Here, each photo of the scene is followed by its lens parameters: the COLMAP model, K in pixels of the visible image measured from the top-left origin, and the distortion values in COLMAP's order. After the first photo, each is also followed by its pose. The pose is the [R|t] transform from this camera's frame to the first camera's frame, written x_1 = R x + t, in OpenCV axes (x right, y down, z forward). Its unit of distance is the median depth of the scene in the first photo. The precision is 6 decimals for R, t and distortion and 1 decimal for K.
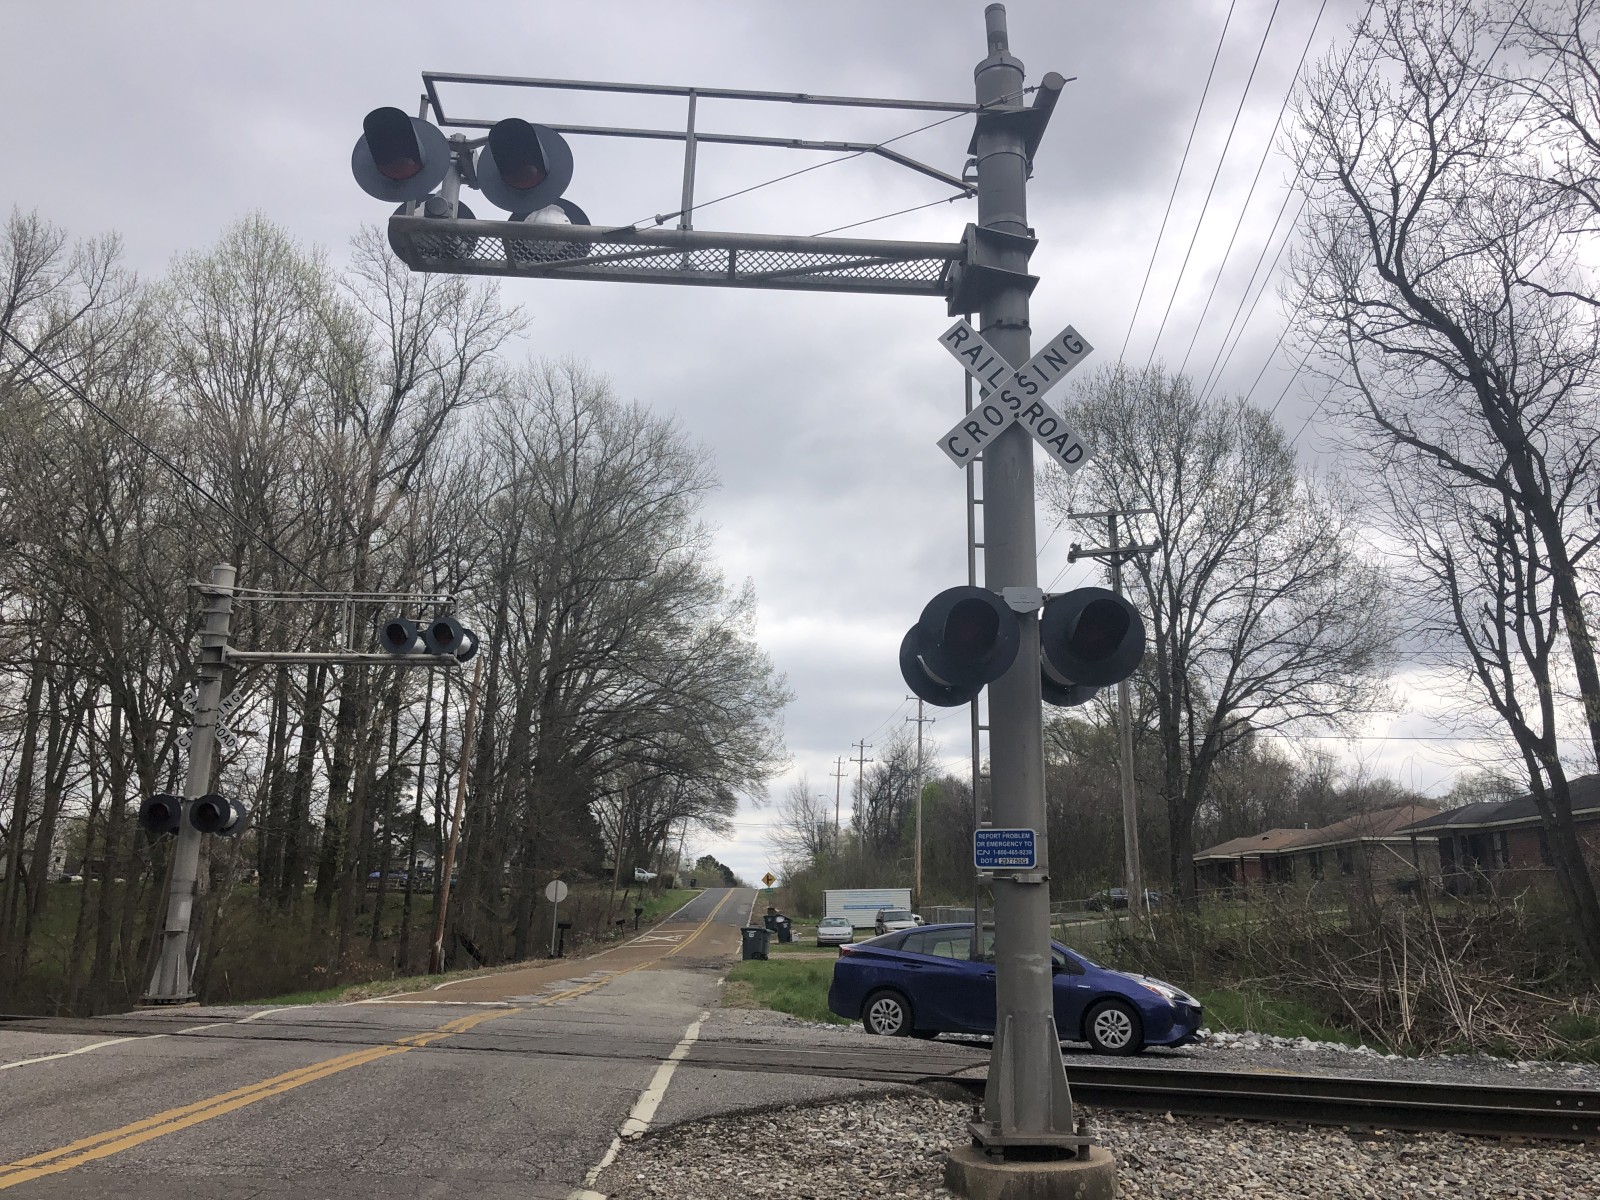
lens RADIAL K [[1316.3, 0, 800.0], [0, 1316.3, 600.0], [0, 0, 1]] dist [0.026348, -0.060120]
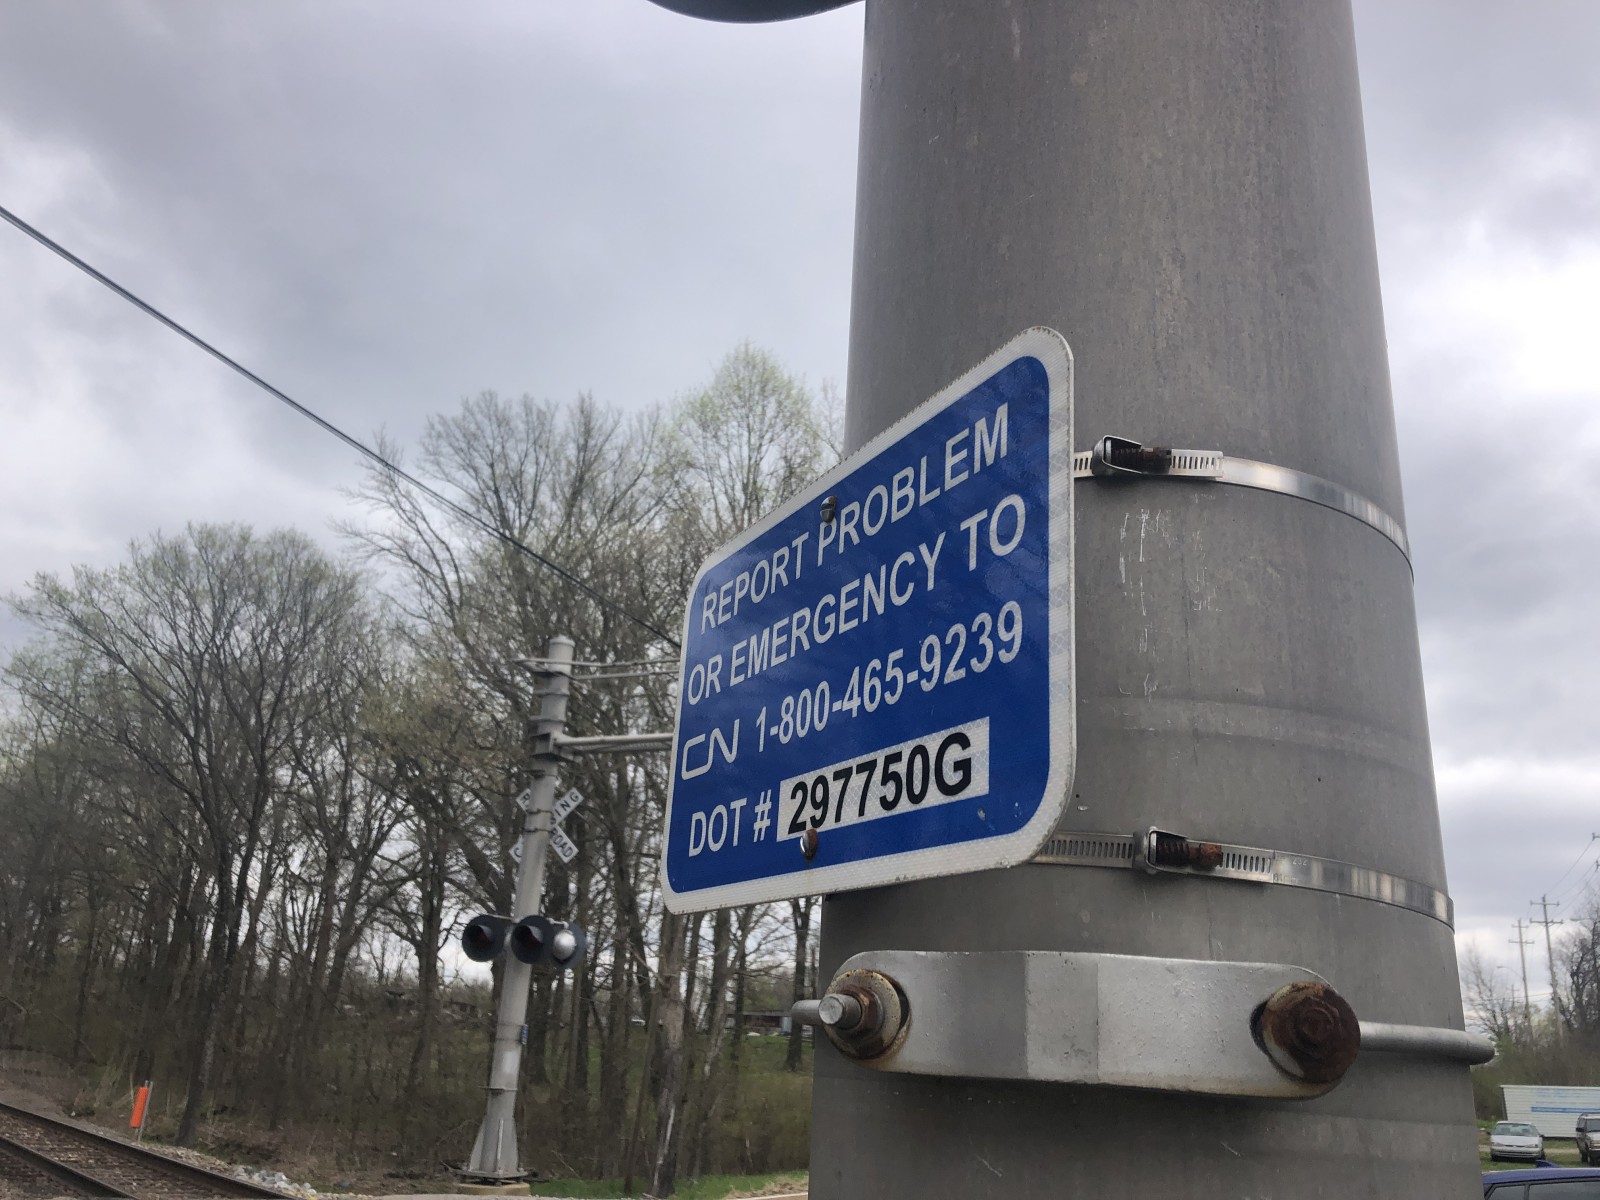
lens RADIAL K [[1316.3, 0, 800.0], [0, 1316.3, 600.0], [0, 0, 1]] dist [0.026348, -0.060120]
pose [[0.892882, -0.101375, -0.438732, 0.071229], [0.047152, 0.990021, -0.132796, 0.072195], [0.447816, 0.097884, 0.888752, 0.339302]]
